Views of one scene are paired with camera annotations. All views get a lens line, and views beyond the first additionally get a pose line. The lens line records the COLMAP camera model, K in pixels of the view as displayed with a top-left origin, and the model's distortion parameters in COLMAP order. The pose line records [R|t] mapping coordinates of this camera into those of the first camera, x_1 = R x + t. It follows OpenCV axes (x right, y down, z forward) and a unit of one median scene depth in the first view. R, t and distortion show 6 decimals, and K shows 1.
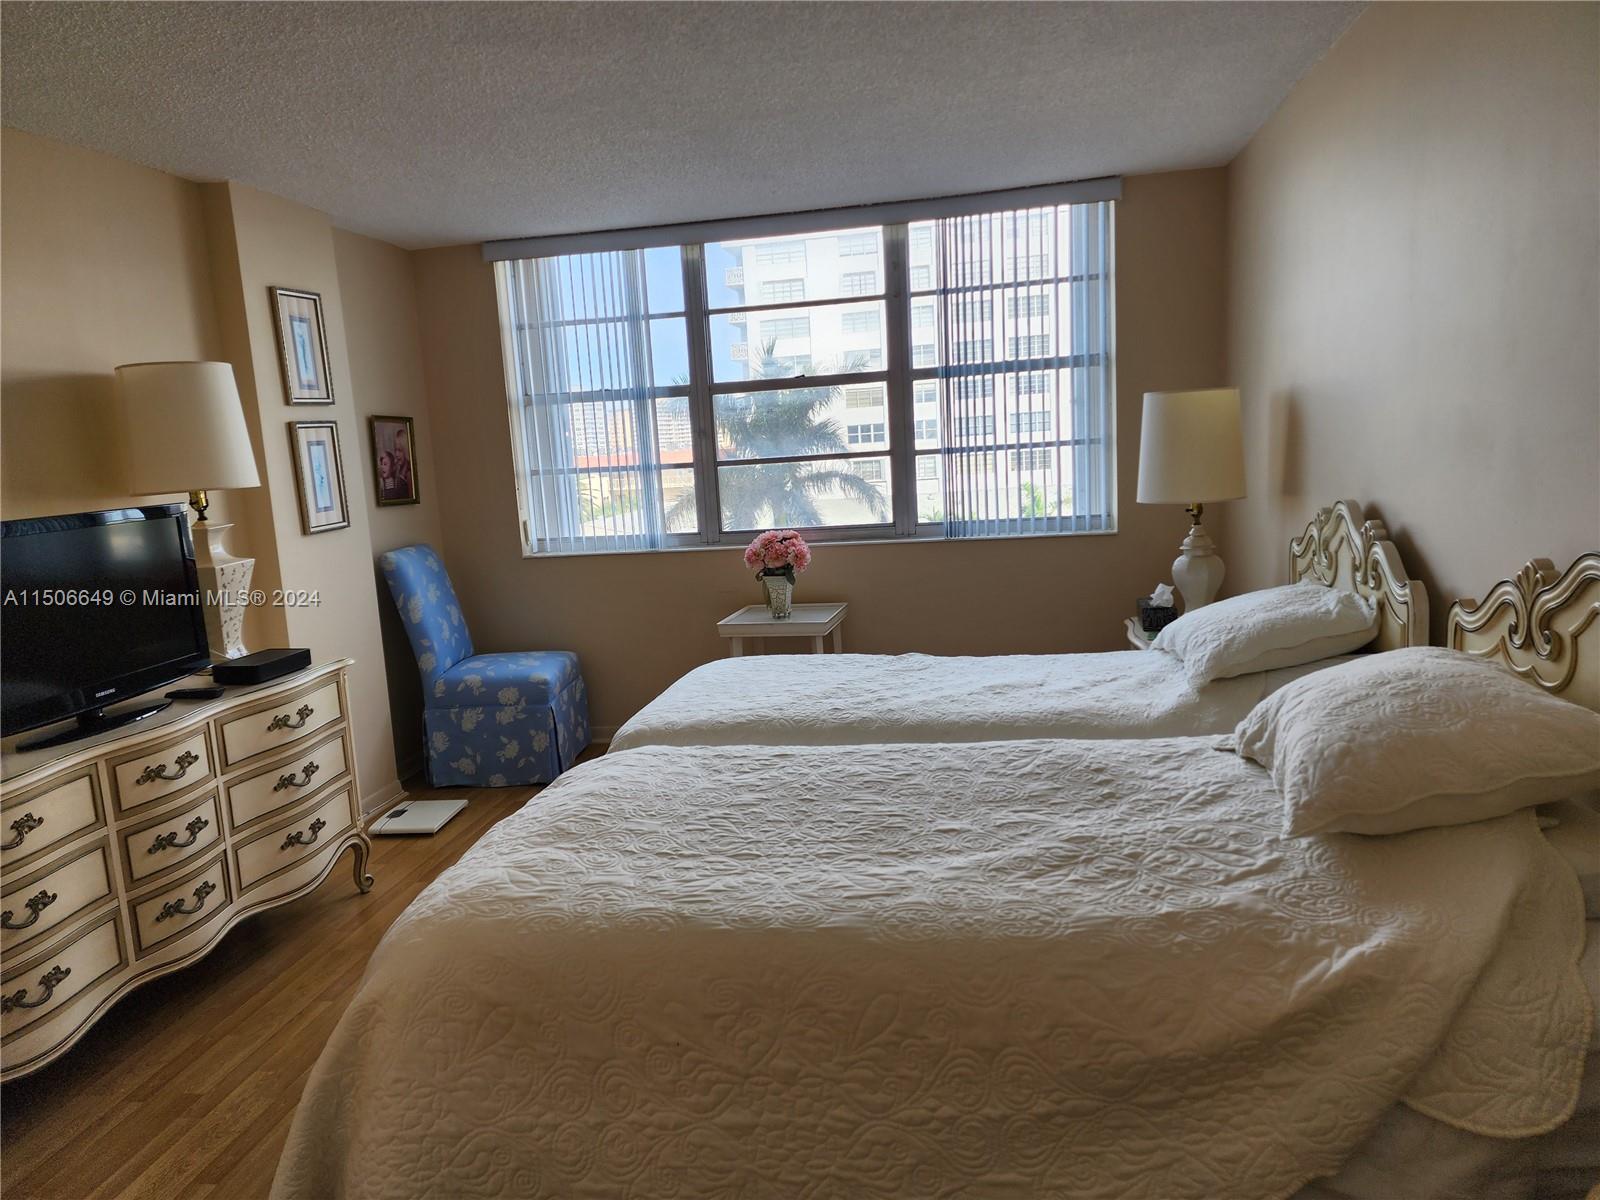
lens RADIAL K [[1057.2, 0, 774.6], [0, 1057.2, 595.4], [0, 0, 1]] dist [0.098309, -0.093784]
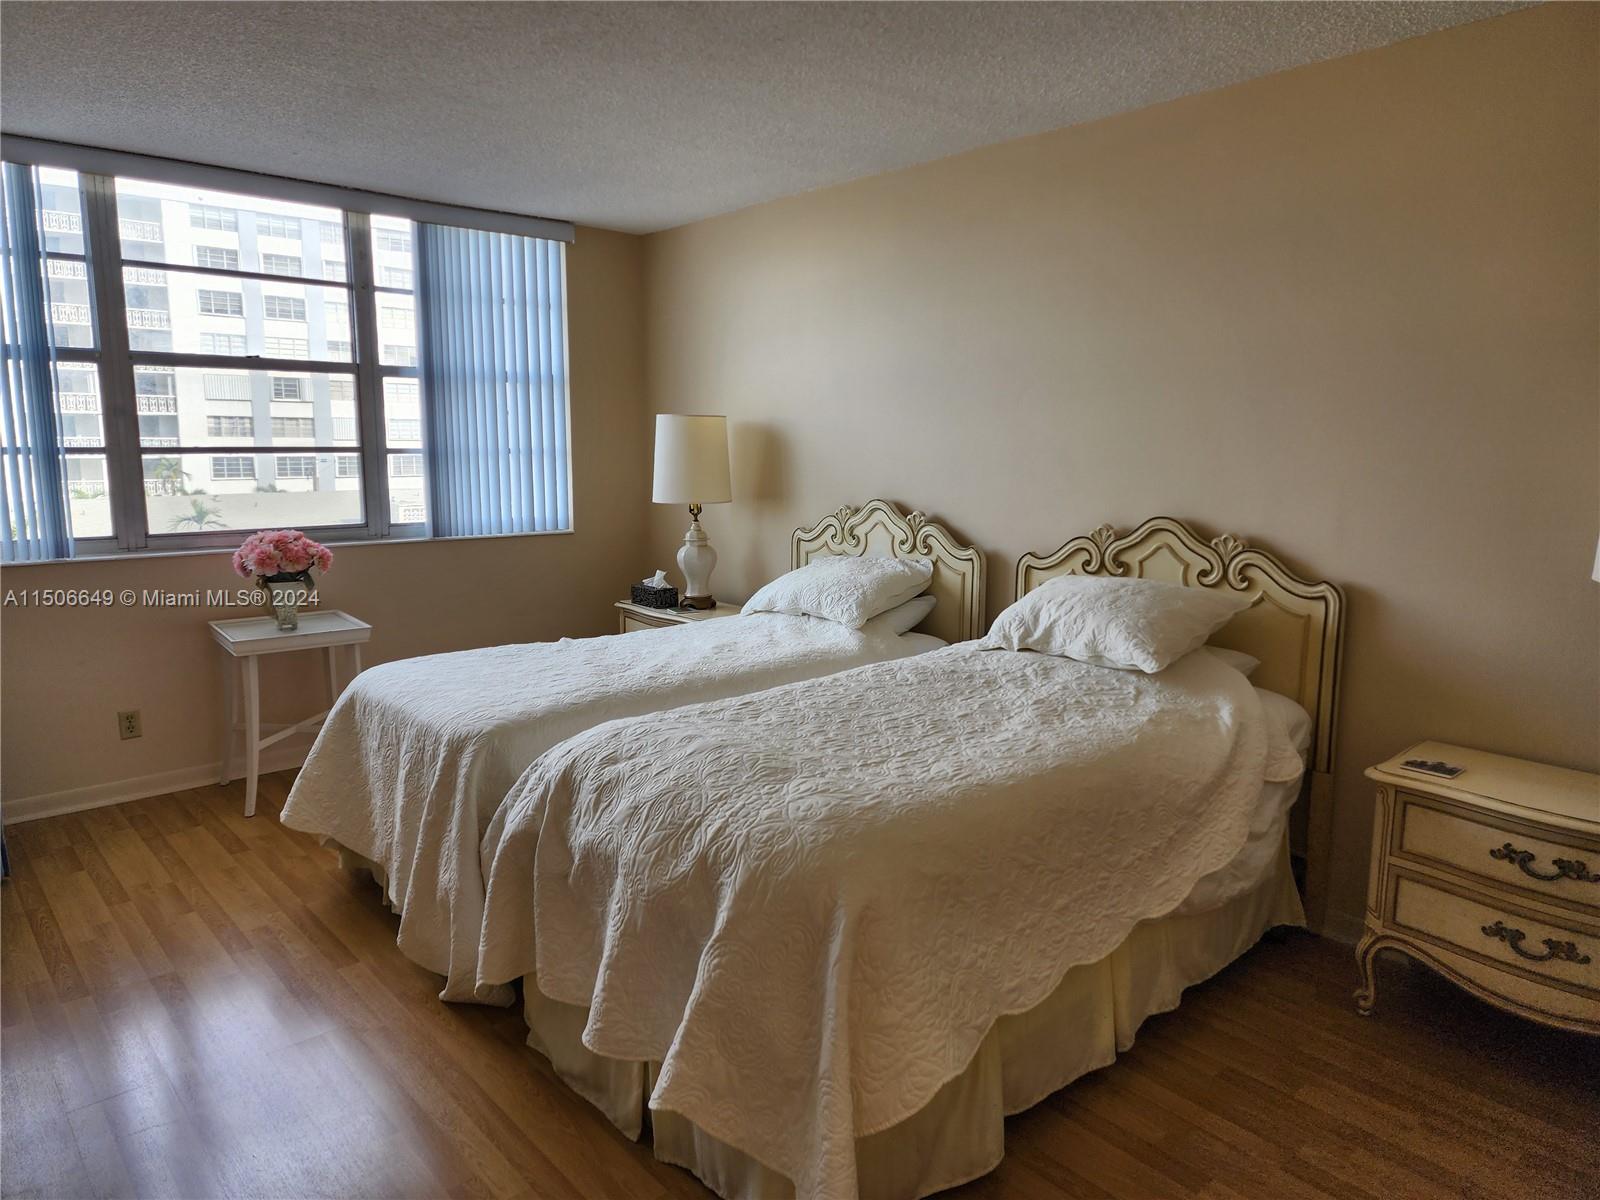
lens RADIAL K [[1057.2, 0, 774.6], [0, 1057.2, 595.4], [0, 0, 1]] dist [0.098309, -0.093784]
pose [[0.621606, -0.052769, 0.781551, -0.602955], [0.070208, 0.997466, 0.011507, 0.015114], [-0.780177, 0.047718, 0.623736, 0.170606]]
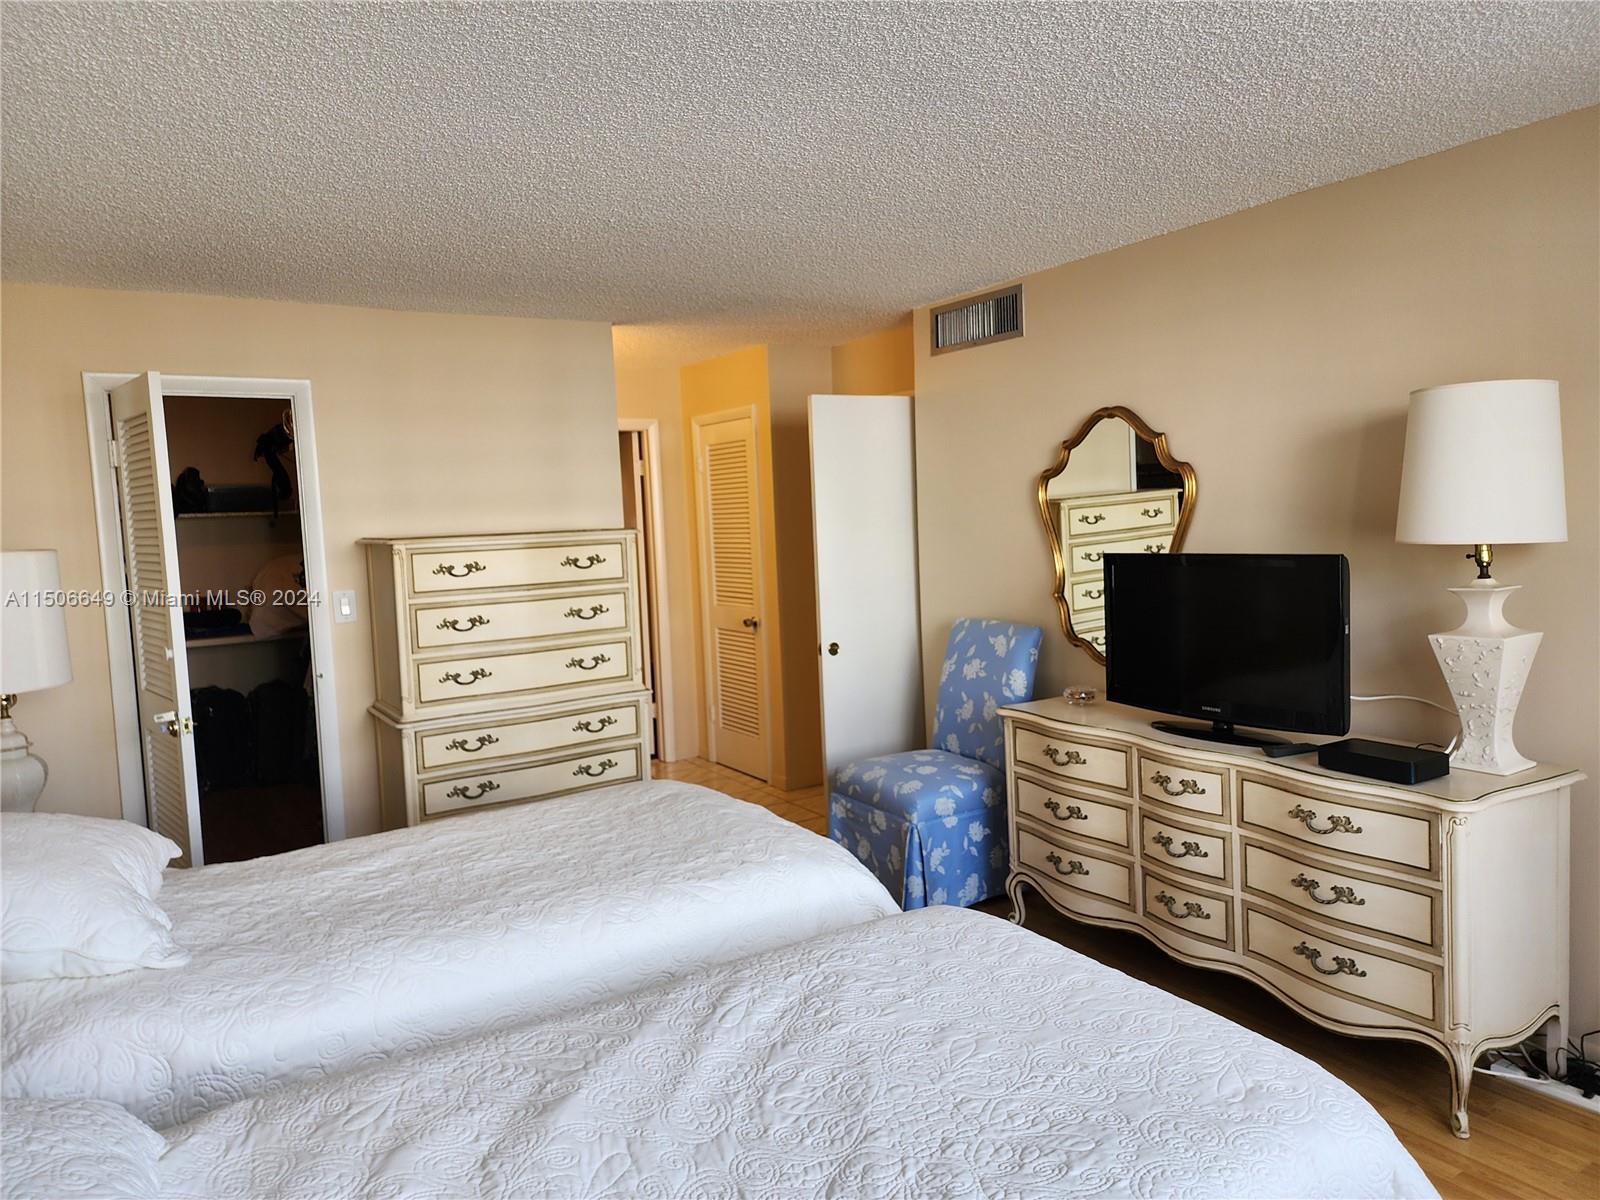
lens RADIAL K [[1066.8, 0, 800.6], [0, 1066.8, 588.2], [0, 0, 1]] dist [0.092634, -0.074059]
pose [[-0.713793, 0.145950, -0.684980, 0.391608], [-0.016357, 0.974304, 0.224642, -0.242010], [0.700165, 0.171552, -0.693064, 1.233839]]
